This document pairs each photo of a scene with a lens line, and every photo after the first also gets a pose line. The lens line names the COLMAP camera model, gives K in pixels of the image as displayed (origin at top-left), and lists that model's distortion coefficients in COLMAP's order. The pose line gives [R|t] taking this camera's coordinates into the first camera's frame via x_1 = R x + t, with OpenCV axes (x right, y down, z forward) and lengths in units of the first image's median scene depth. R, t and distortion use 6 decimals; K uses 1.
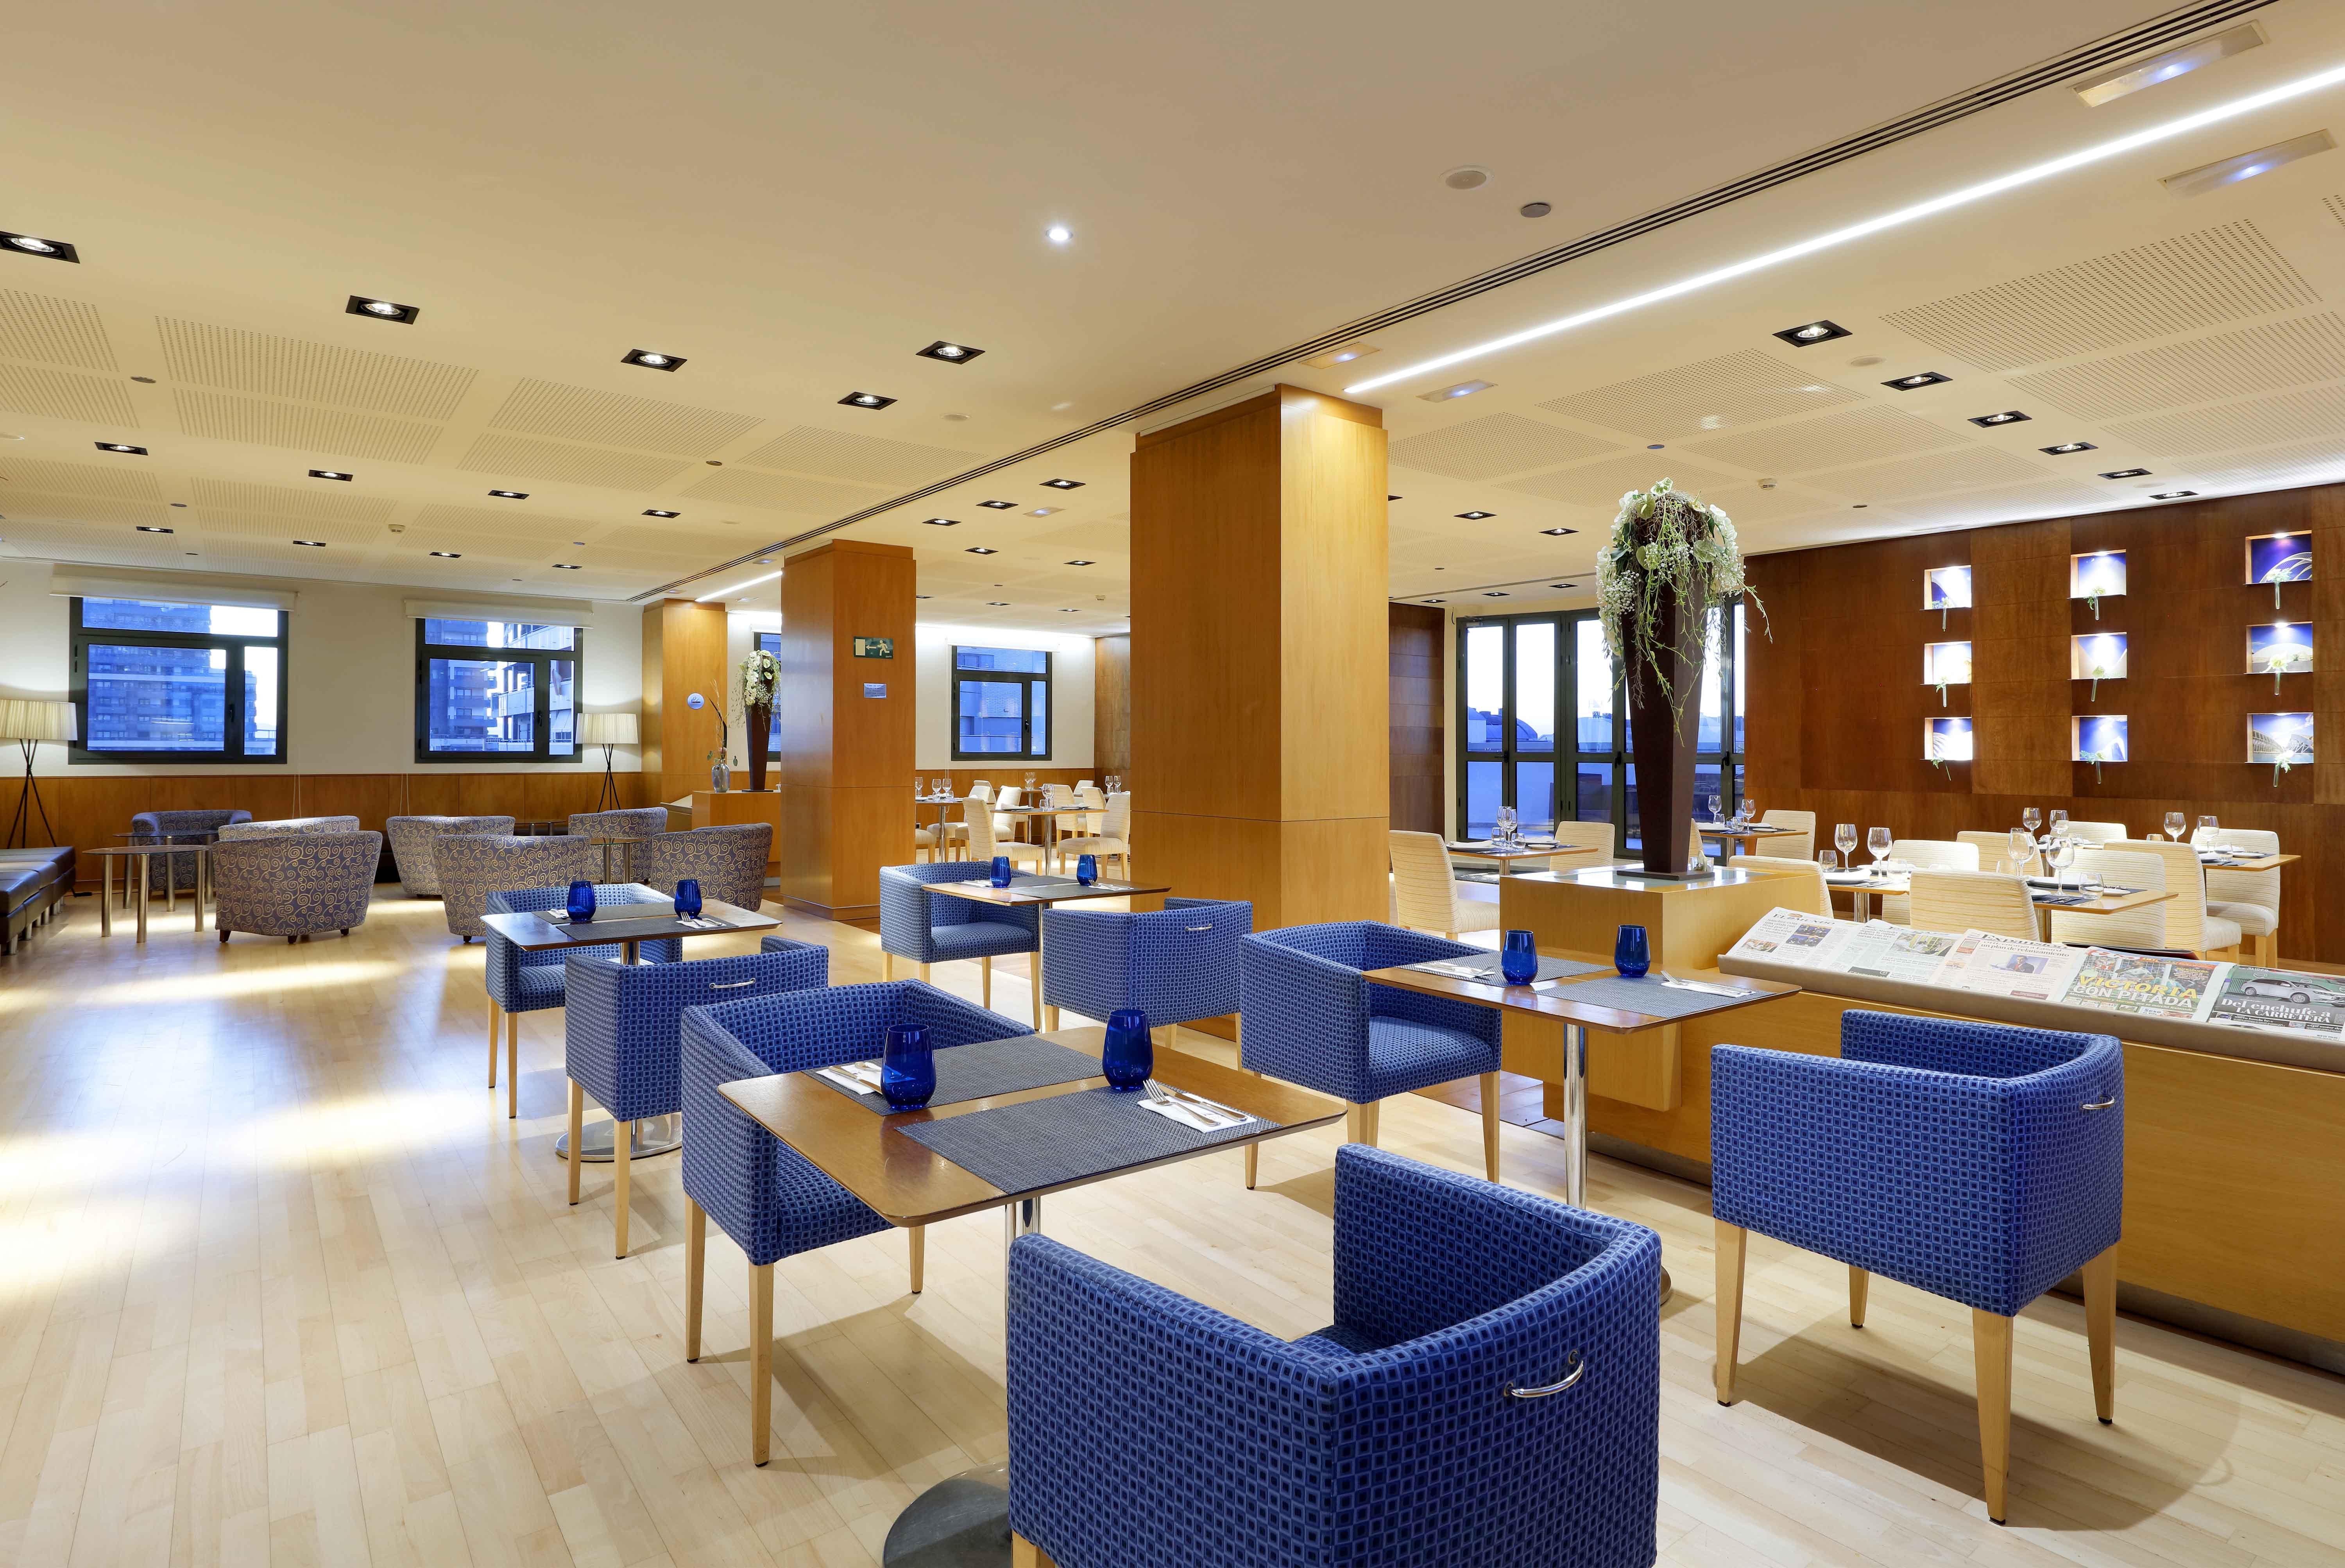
lens RADIAL K [[1212.4, 0, 1172.3], [0, 1212.4, 728.8], [0, 0, 1]] dist [-0.001210, -0.000318]
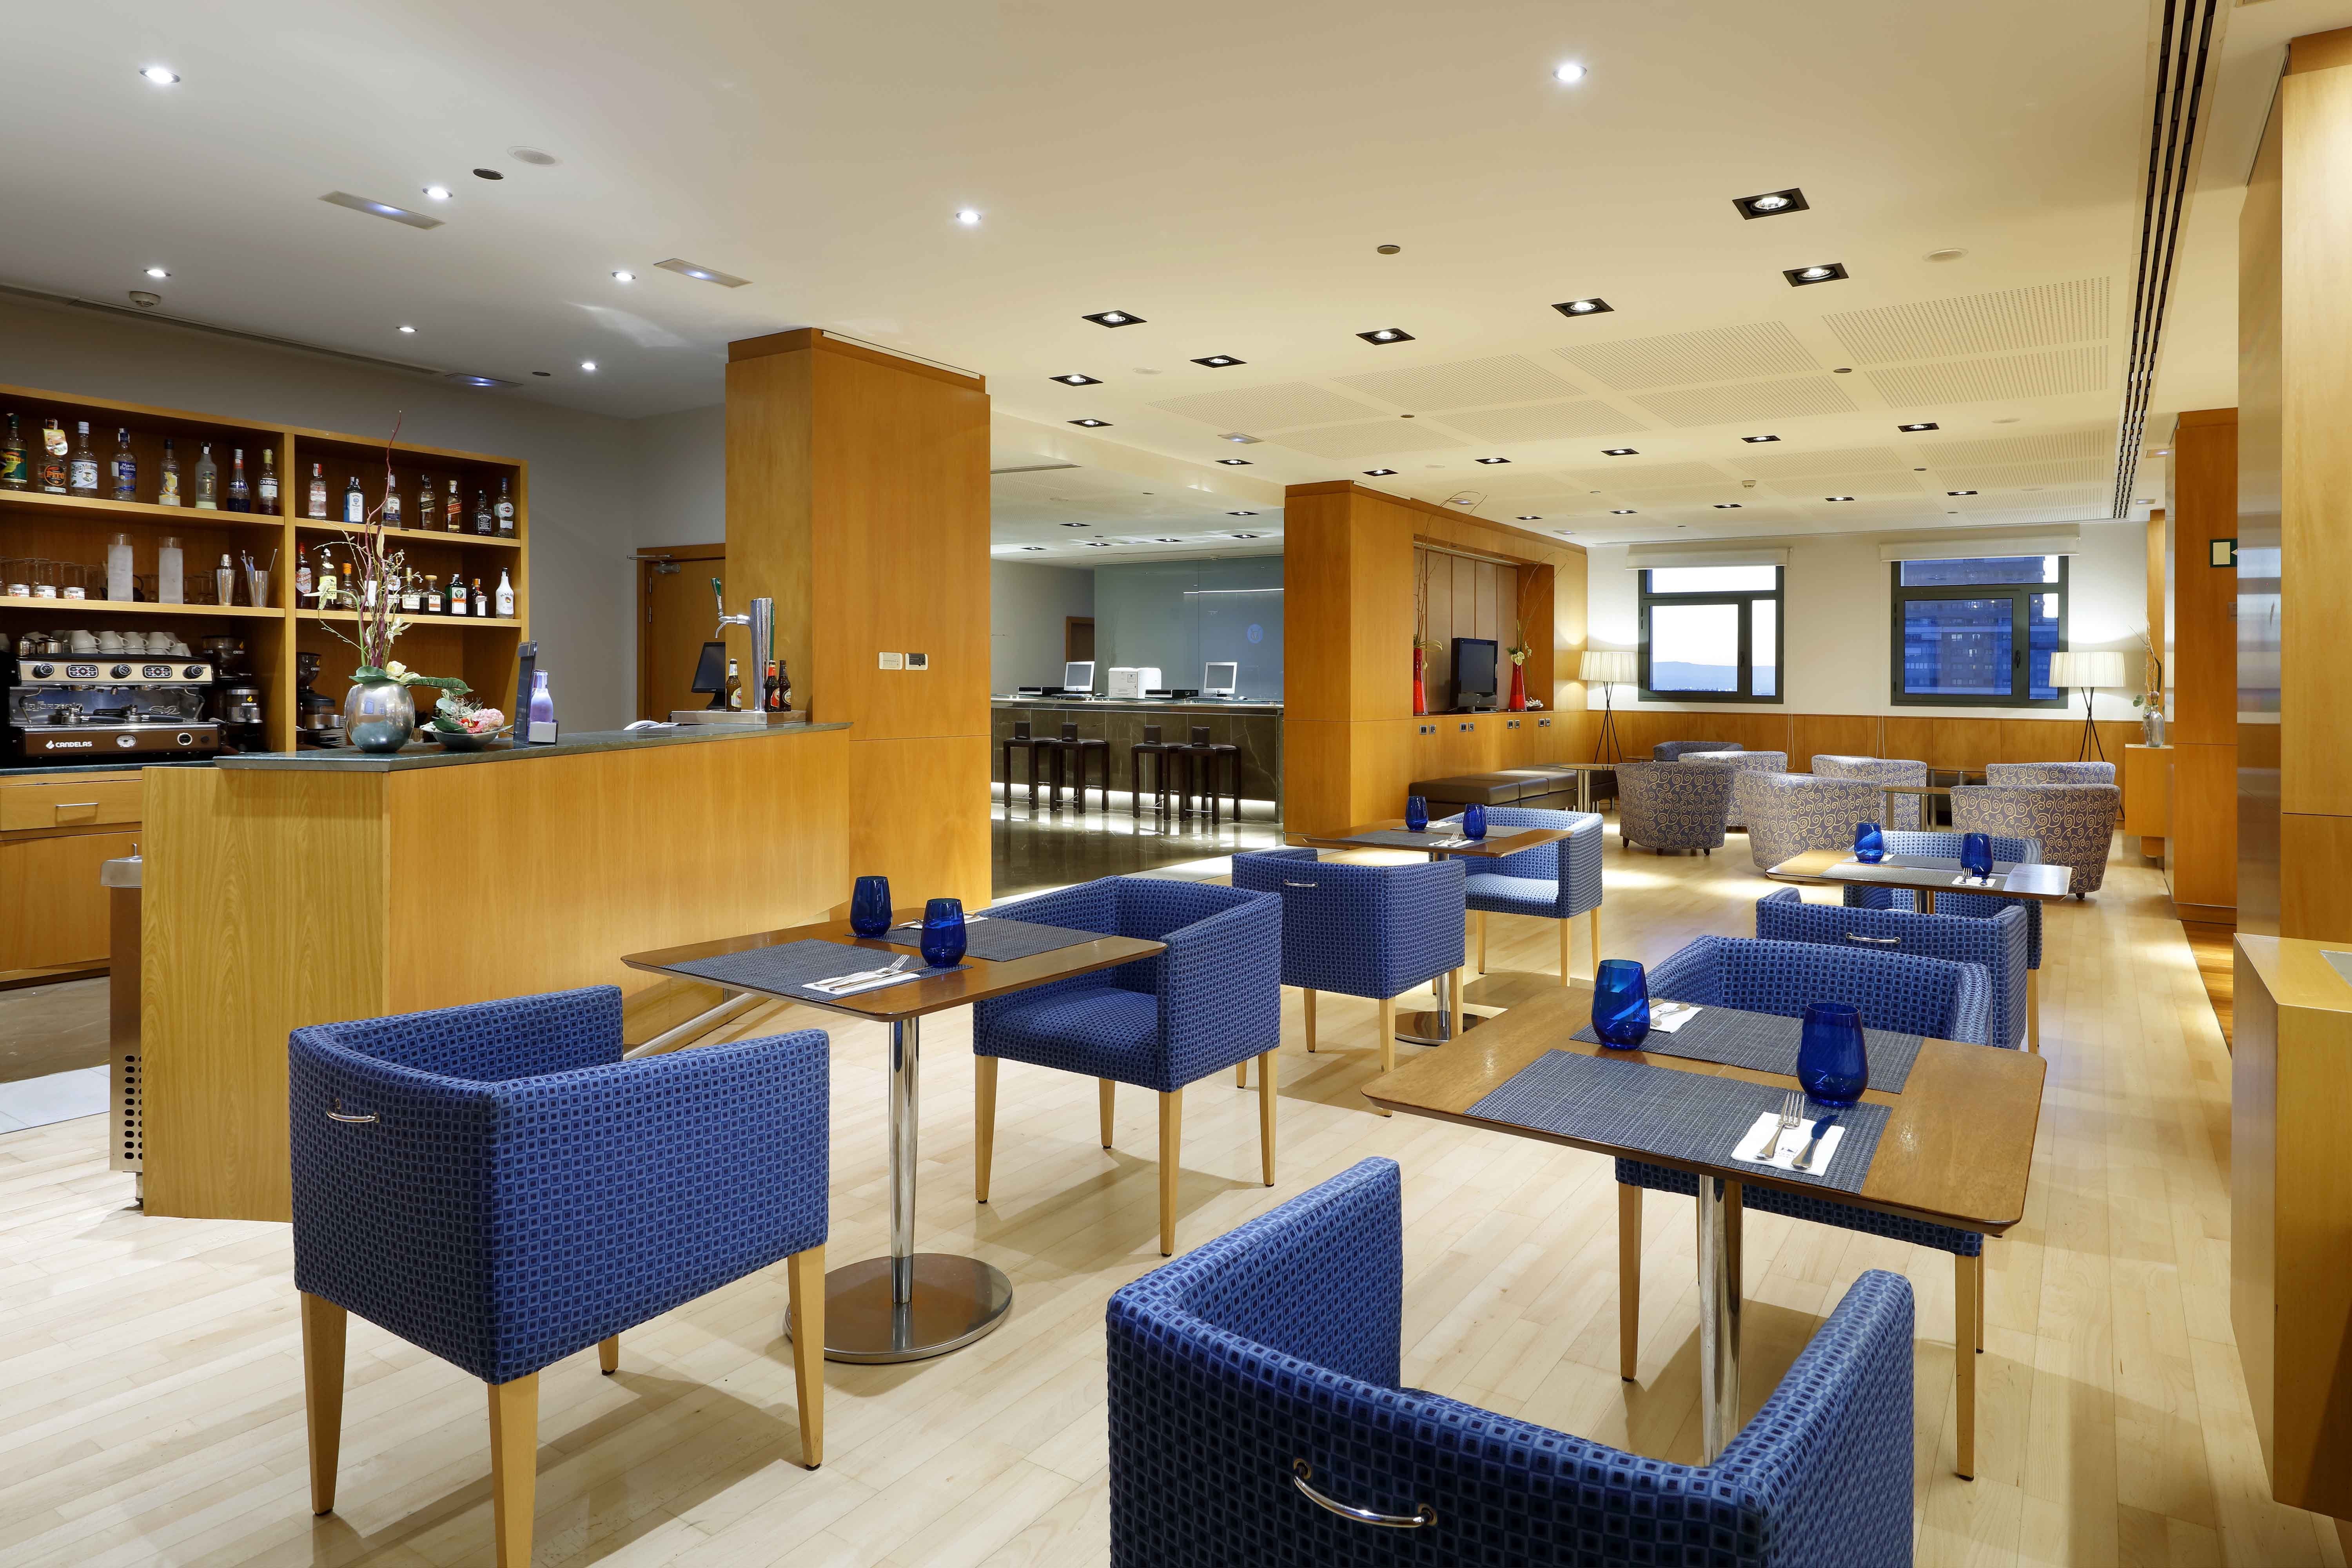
lens RADIAL K [[1216.8, 0, 1176.3], [0, 1216.8, 711.5], [0, 0, 1]] dist [0.003288, 0.000415]
pose [[0.371492, 0.023205, -0.928146, 0.138248], [0.006243, 0.999603, 0.027491, 0.002693], [0.928415, -0.016008, 0.371200, 0.097549]]
